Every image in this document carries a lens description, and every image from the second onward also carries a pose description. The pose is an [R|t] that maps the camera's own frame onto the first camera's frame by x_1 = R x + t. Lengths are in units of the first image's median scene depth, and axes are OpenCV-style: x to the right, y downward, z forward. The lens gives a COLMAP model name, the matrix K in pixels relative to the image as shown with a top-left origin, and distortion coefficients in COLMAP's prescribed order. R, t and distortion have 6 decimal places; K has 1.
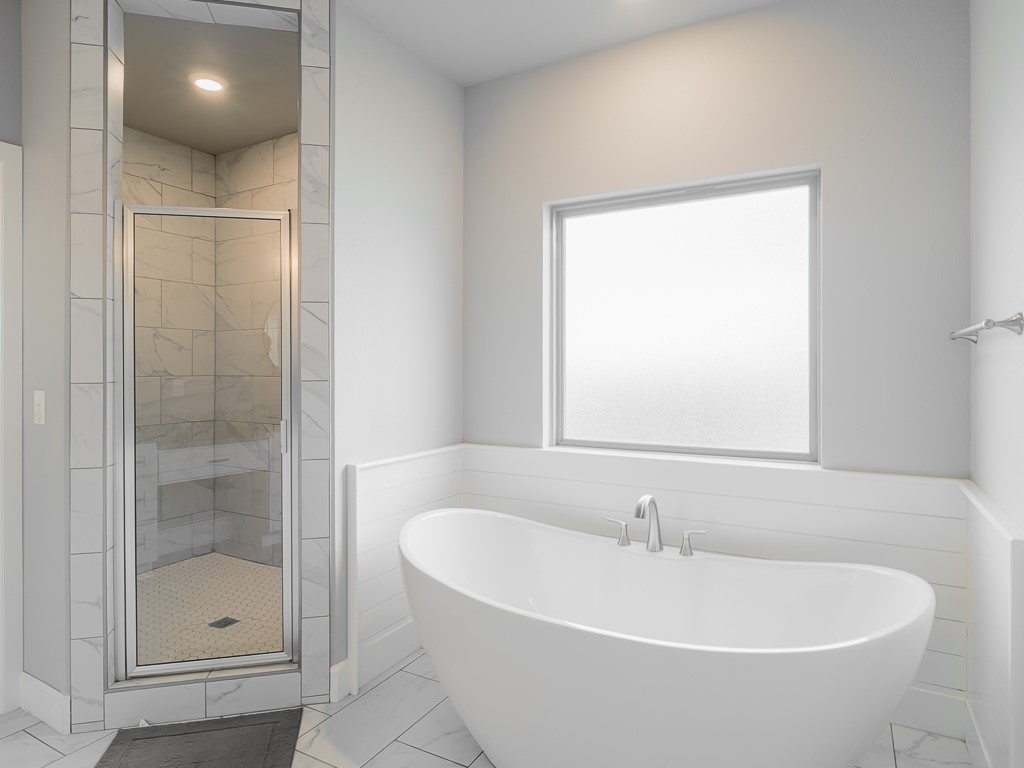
lens RADIAL K [[601.8, 0, 510.9], [0, 601.8, 376.7], [0, 0, 1]] dist [-0.006508, -0.001075]
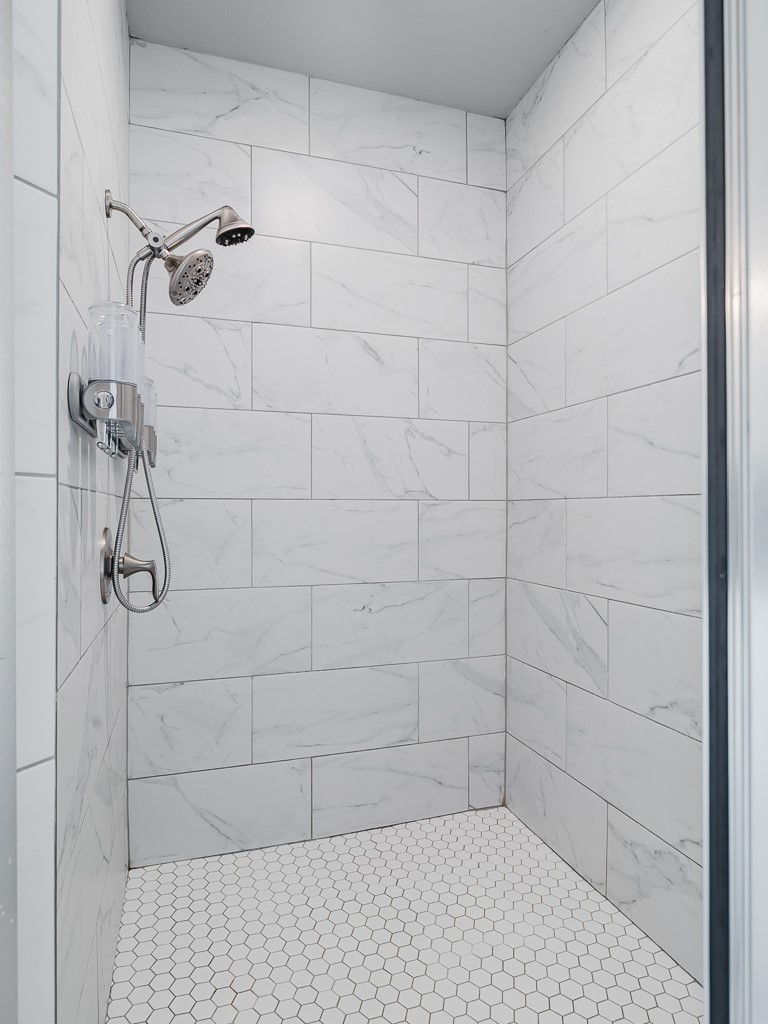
lens RADIAL K [[601.8, 0, 361.1], [0, 601.8, 507.3], [0, 0, 1]] dist [-0.006508, -0.001075]
pose [[0.716169, -0.007896, -0.697882, -0.198596], [-0.005427, 0.999843, -0.016882, 0.015990], [0.697906, 0.015878, 0.716013, 0.511258]]
